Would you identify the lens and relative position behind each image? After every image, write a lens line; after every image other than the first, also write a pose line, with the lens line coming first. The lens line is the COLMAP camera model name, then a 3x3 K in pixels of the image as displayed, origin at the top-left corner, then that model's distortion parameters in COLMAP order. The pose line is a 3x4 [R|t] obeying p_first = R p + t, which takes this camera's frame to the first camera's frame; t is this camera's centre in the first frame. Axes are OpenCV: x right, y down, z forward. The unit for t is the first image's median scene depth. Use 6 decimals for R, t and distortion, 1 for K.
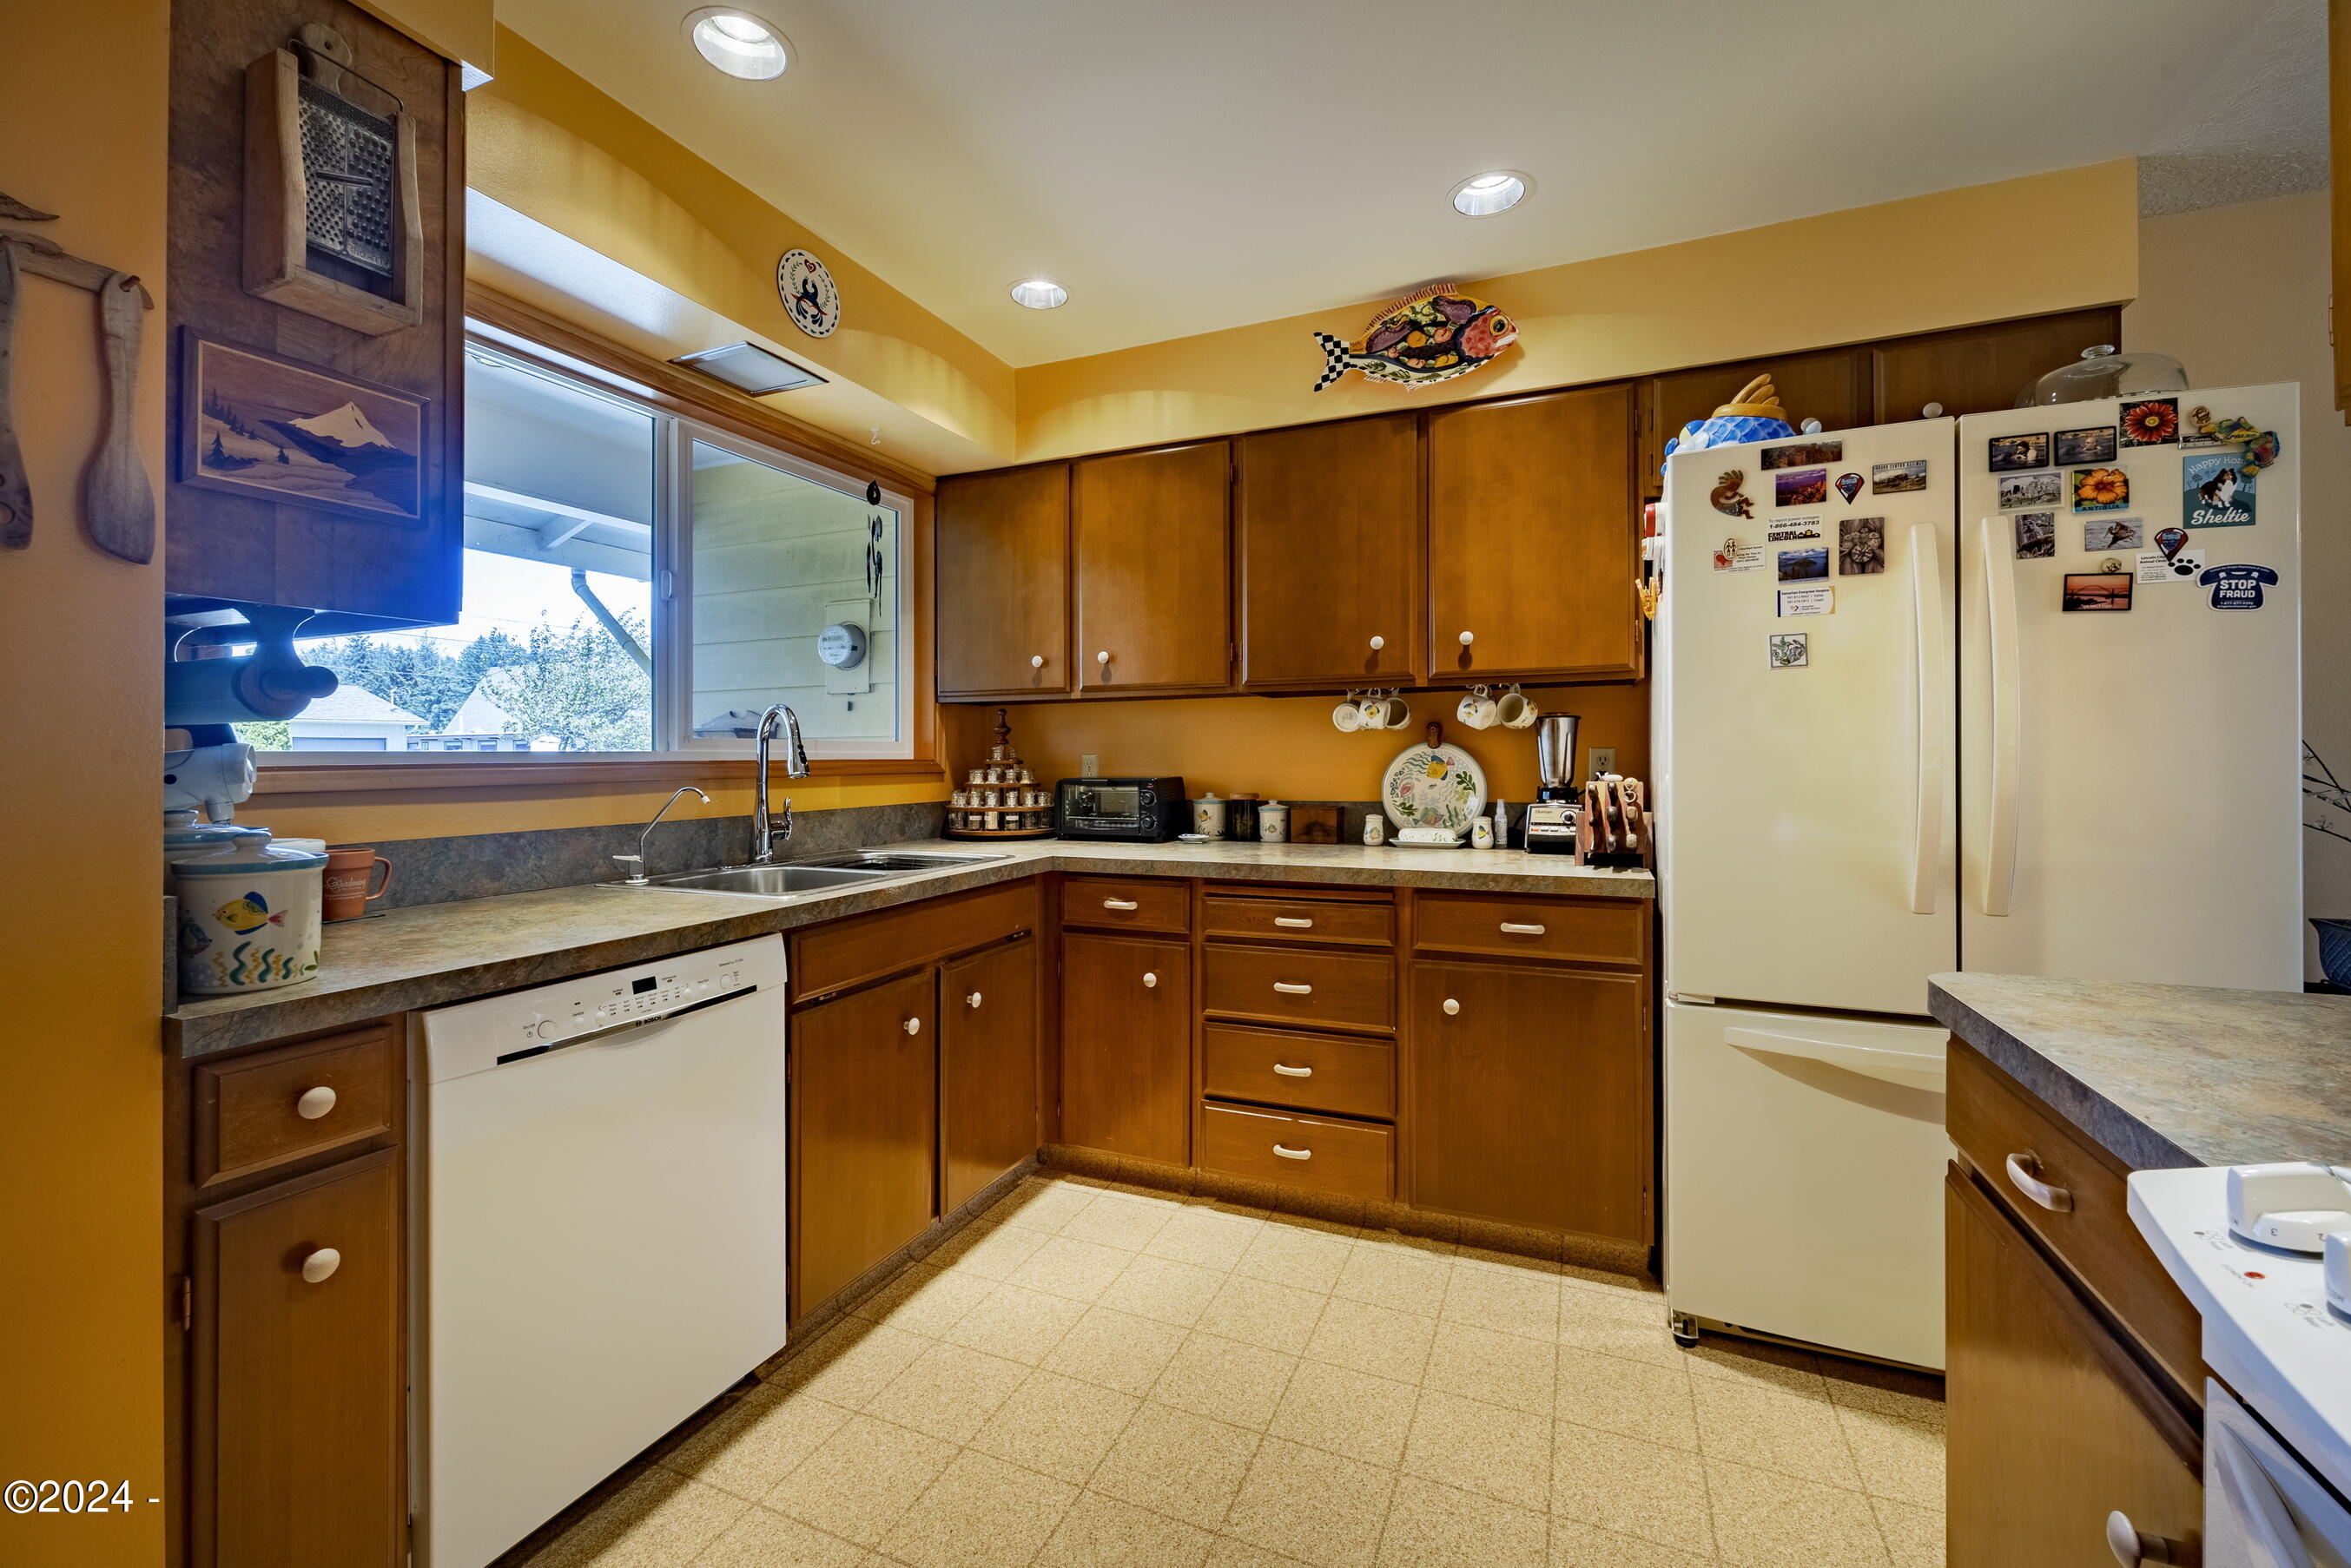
lens RADIAL K [[947.1, 0, 1187.9], [0, 947.1, 751.5], [0, 0, 1]] dist [-0.002902, 0.000048]
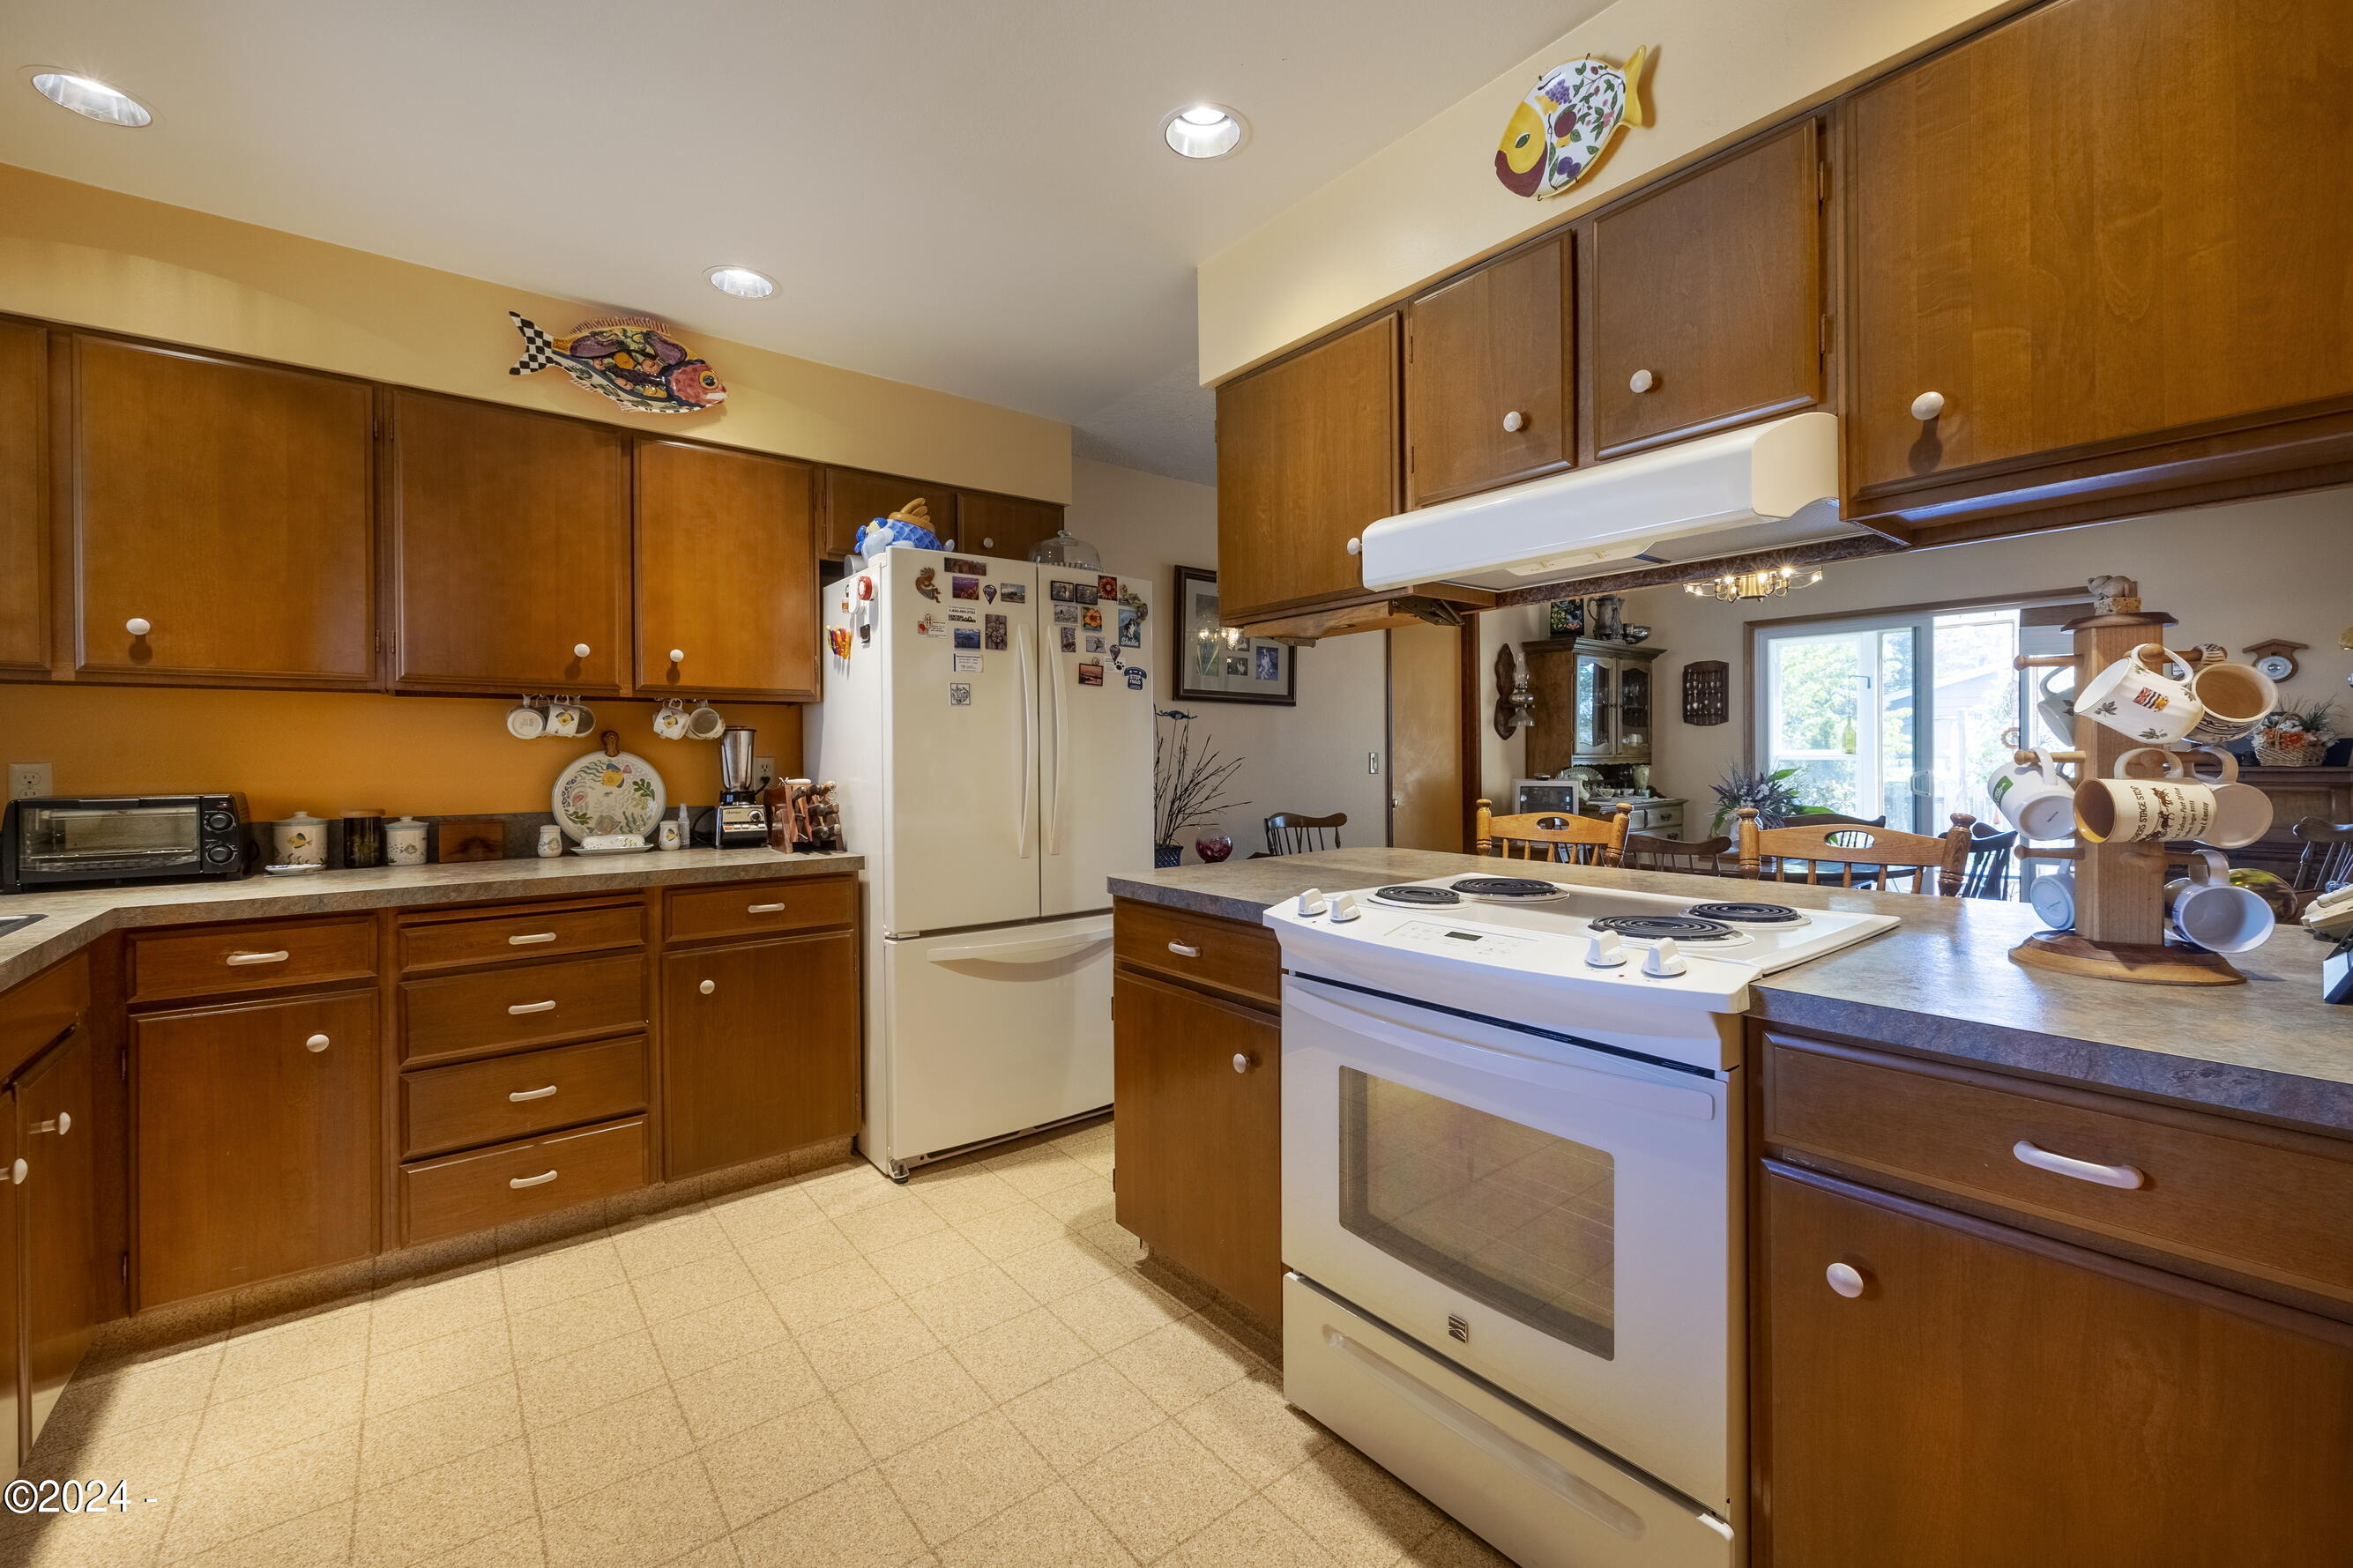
lens RADIAL K [[948.0, 0, 1188.9], [0, 948.0, 751.5], [0, 0, 1]] dist [-0.002902, 0.000048]
pose [[0.472231, 0.009502, 0.881423, -0.392495], [-0.001650, 0.999950, -0.009896, 0.000203], [-0.881473, 0.003219, 0.472223, -0.031724]]
